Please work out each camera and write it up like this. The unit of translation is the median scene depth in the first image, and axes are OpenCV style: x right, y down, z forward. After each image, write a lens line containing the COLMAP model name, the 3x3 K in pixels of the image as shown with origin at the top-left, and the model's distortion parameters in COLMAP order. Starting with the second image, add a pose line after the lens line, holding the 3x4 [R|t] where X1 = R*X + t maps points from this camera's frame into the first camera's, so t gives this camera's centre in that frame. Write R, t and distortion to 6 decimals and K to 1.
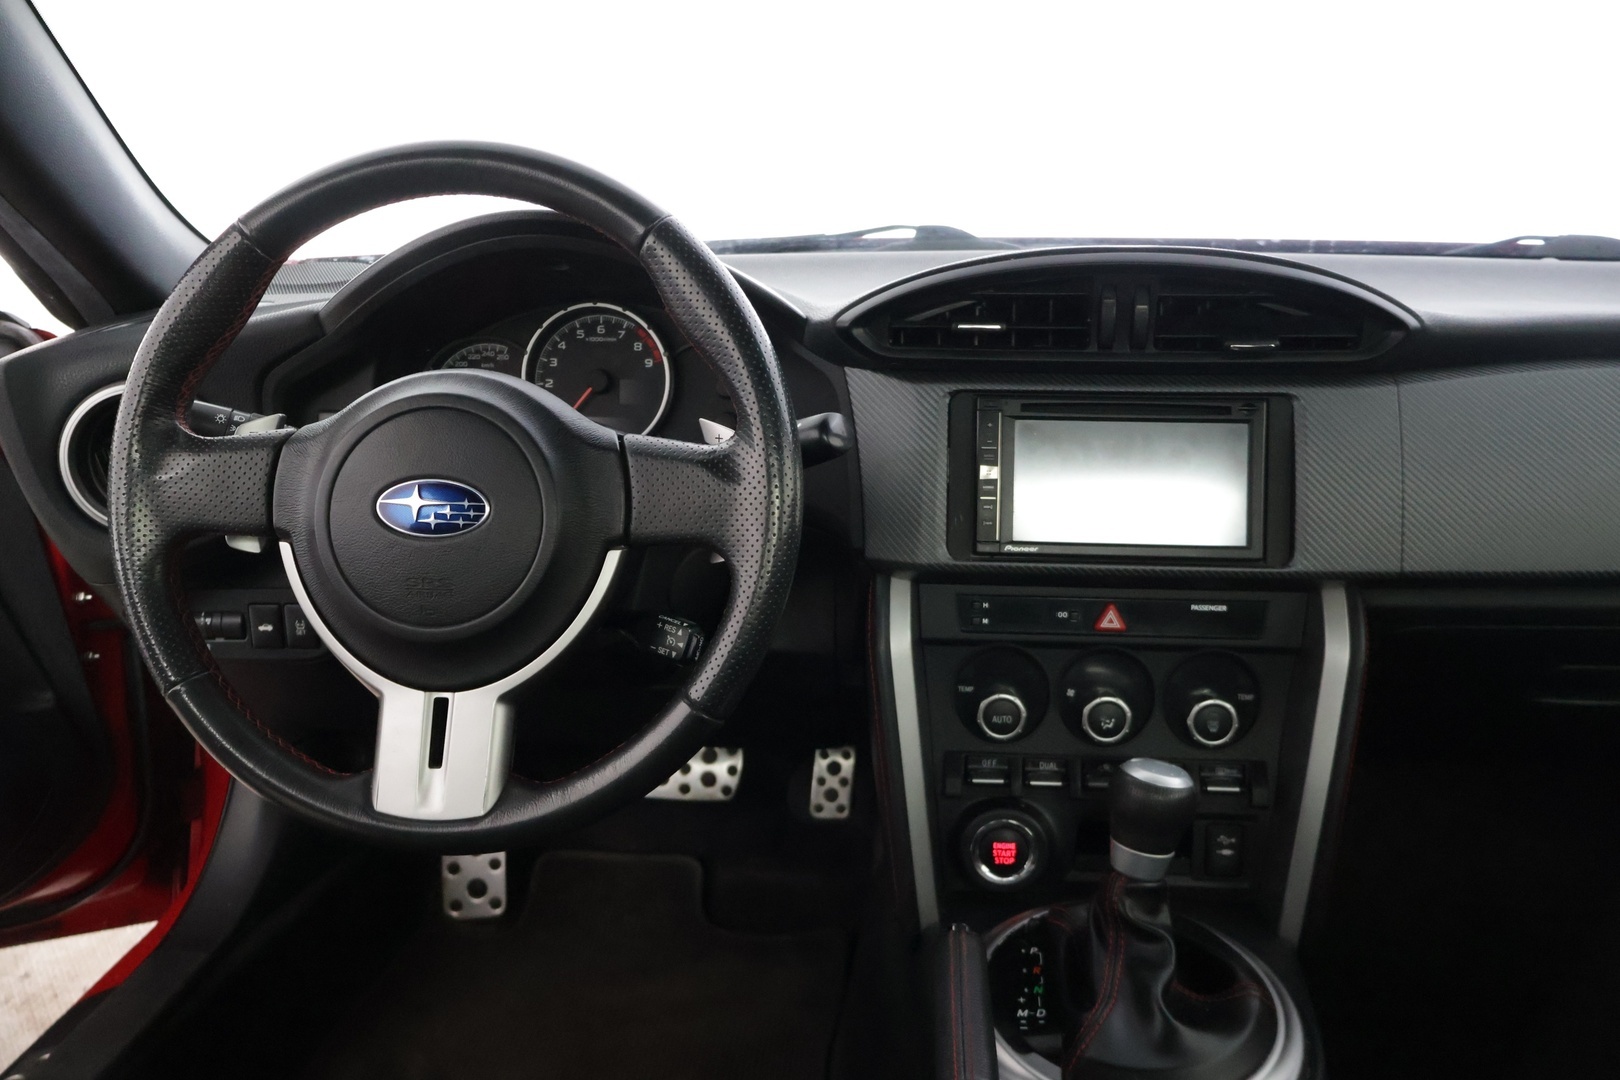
lens RADIAL K [[1335.8, 0, 811.5], [0, 1335.8, 540.5], [0, 0, 1]] dist [-0.011162, 0.002374]
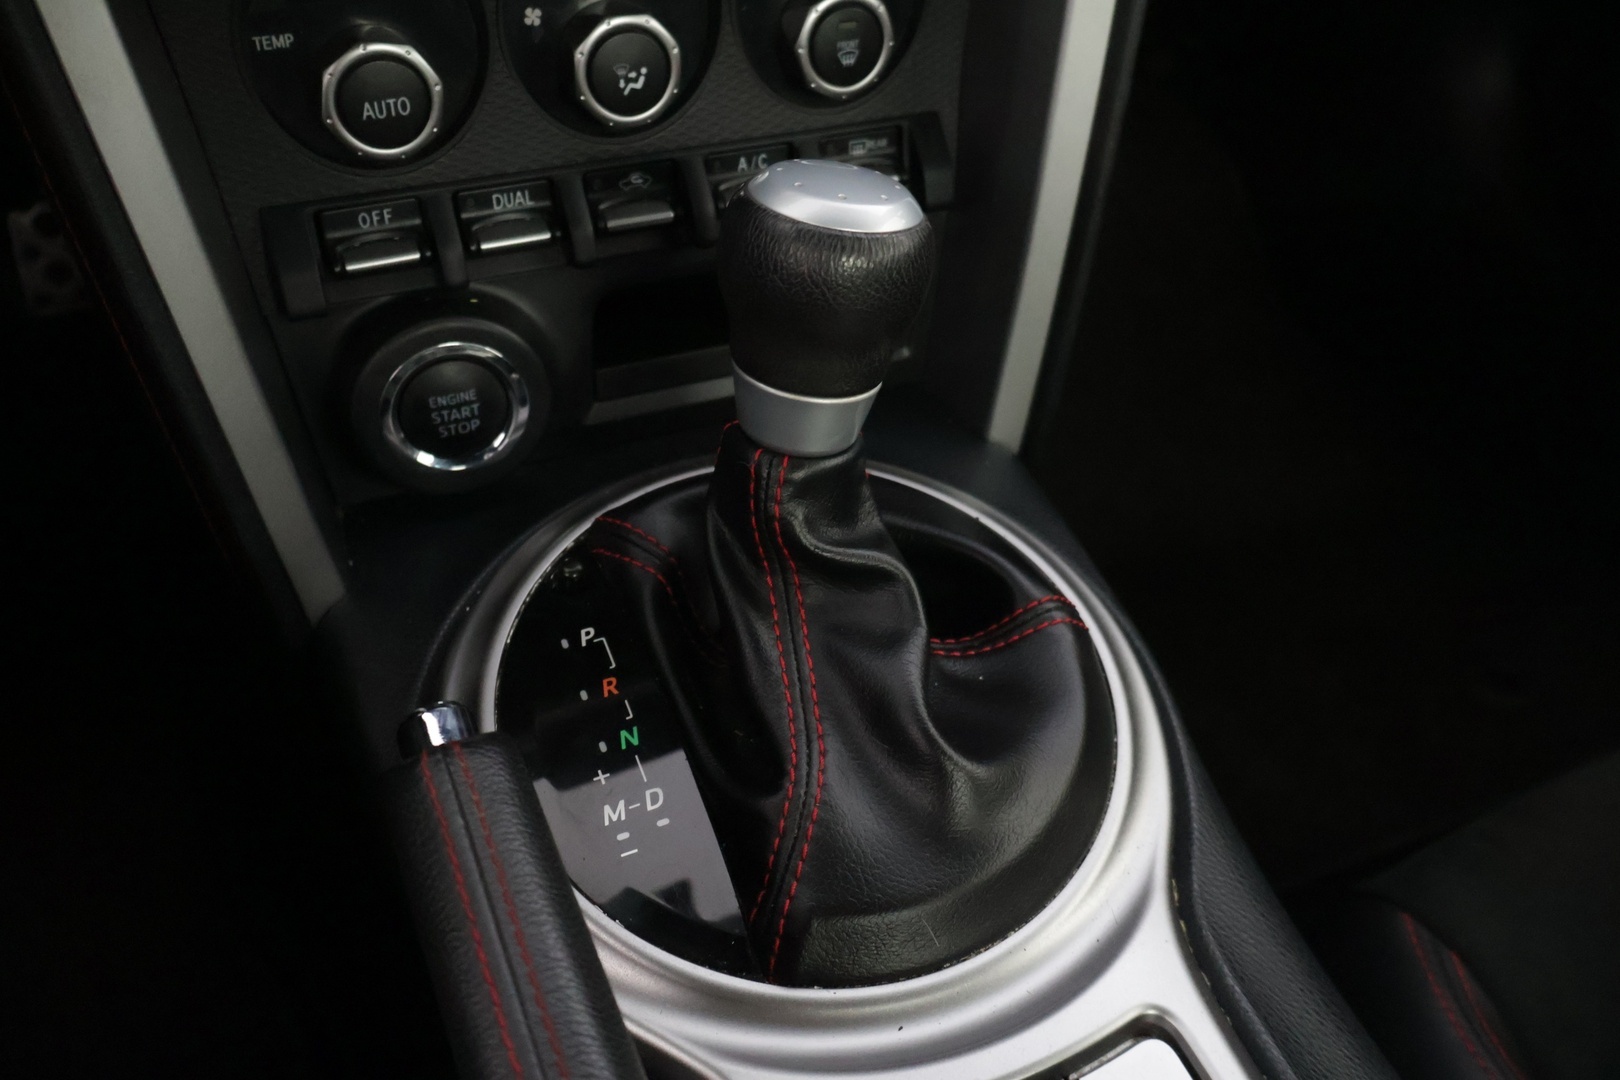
lens RADIAL K [[1335.8, 0, 805.8], [0, 1335.8, 542.3], [0, 0, 1]] dist [-0.011162, 0.002374]
pose [[0.874229, -0.285729, 0.392533, 0.057935], [0.067655, 0.872296, 0.484276, 0.061651], [-0.480777, -0.396812, 0.781917, 0.571339]]
